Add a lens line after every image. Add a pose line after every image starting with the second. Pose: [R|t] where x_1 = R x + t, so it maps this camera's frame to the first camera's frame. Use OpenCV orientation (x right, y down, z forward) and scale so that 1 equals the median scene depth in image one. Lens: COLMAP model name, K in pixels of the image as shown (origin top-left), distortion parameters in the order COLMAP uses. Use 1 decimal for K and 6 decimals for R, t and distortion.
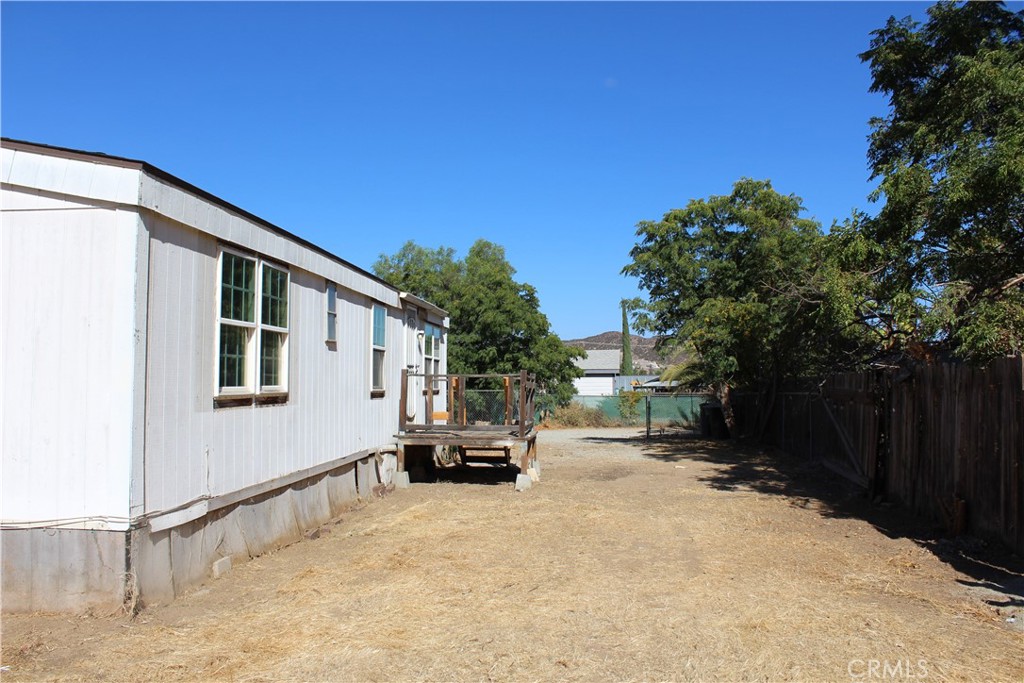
lens RADIAL K [[868.1, 0, 512.0], [0, 868.1, 341.5], [0, 0, 1]] dist [-0.050464, -0.000120]
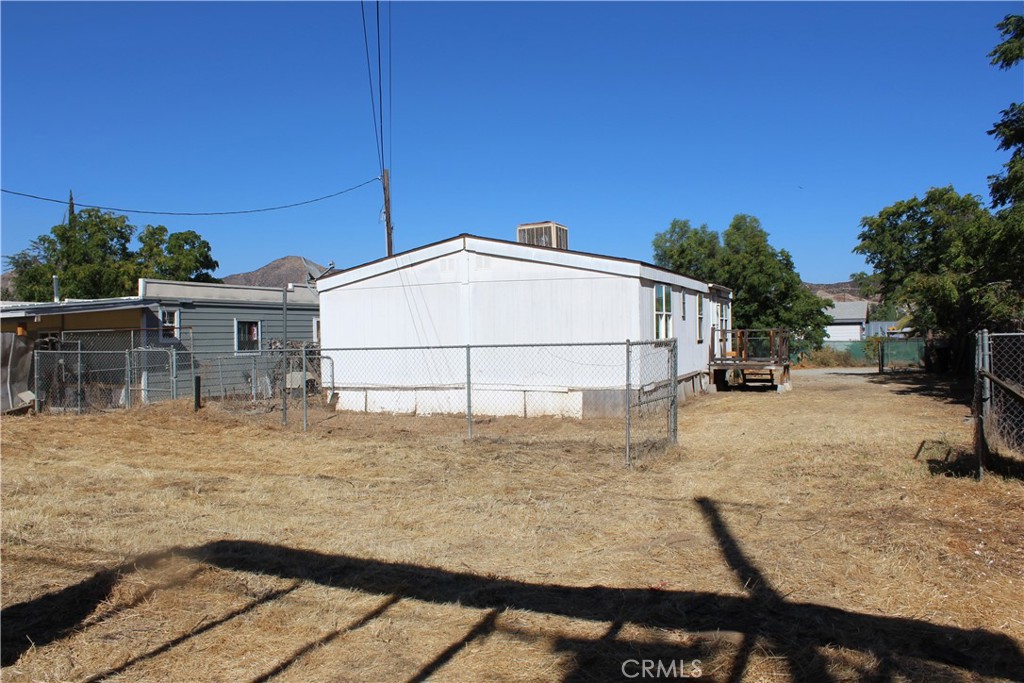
lens RADIAL K [[804.9, 0, 511.4], [0, 804.9, 328.3], [0, 0, 1]] dist [-0.151019, 0.123669]
pose [[0.949654, -0.016244, -0.312879, -0.003502], [0.029859, 0.998802, 0.038772, -0.042580], [0.311874, -0.046163, 0.949001, -0.695779]]
